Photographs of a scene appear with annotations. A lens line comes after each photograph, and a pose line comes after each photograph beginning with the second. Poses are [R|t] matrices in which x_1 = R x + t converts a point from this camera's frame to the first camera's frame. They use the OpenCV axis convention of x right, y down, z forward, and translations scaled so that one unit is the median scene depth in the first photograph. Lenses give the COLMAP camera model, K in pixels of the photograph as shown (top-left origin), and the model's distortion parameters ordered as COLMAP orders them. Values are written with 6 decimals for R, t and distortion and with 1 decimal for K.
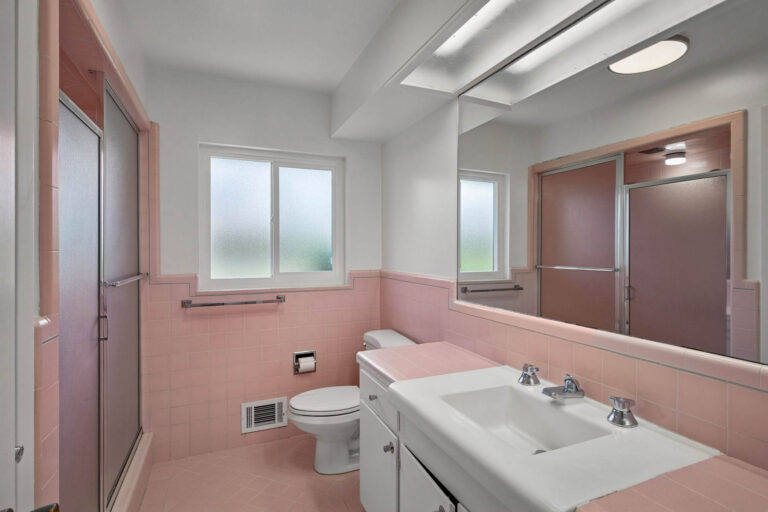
lens RADIAL K [[386.3, 0, 383.7], [0, 386.3, 249.9], [0, 0, 1]] dist [0.002520, -0.001929]
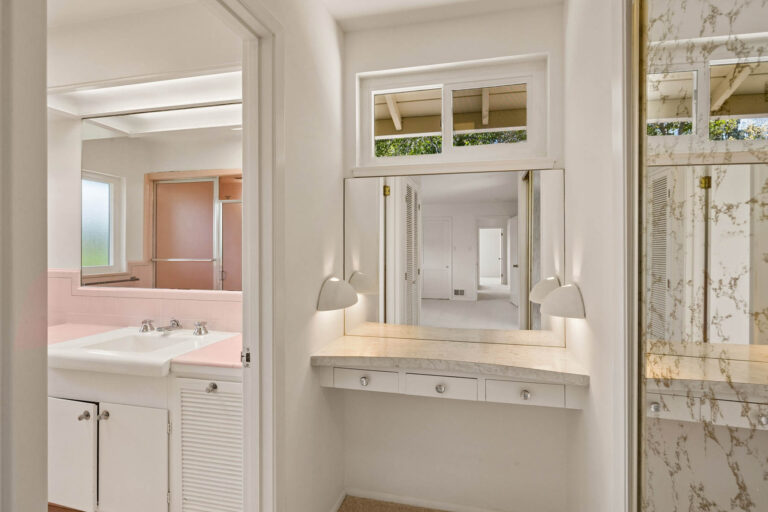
lens RADIAL K [[386.3, 0, 387.1], [0, 386.3, 245.7], [0, 0, 1]] dist [0.002520, -0.001929]
pose [[0.602307, 0.000487, 0.798265, -0.137007], [0.002129, 0.999995, -0.002216, 0.004325], [-0.798262, 0.003034, 0.602303, -0.341375]]
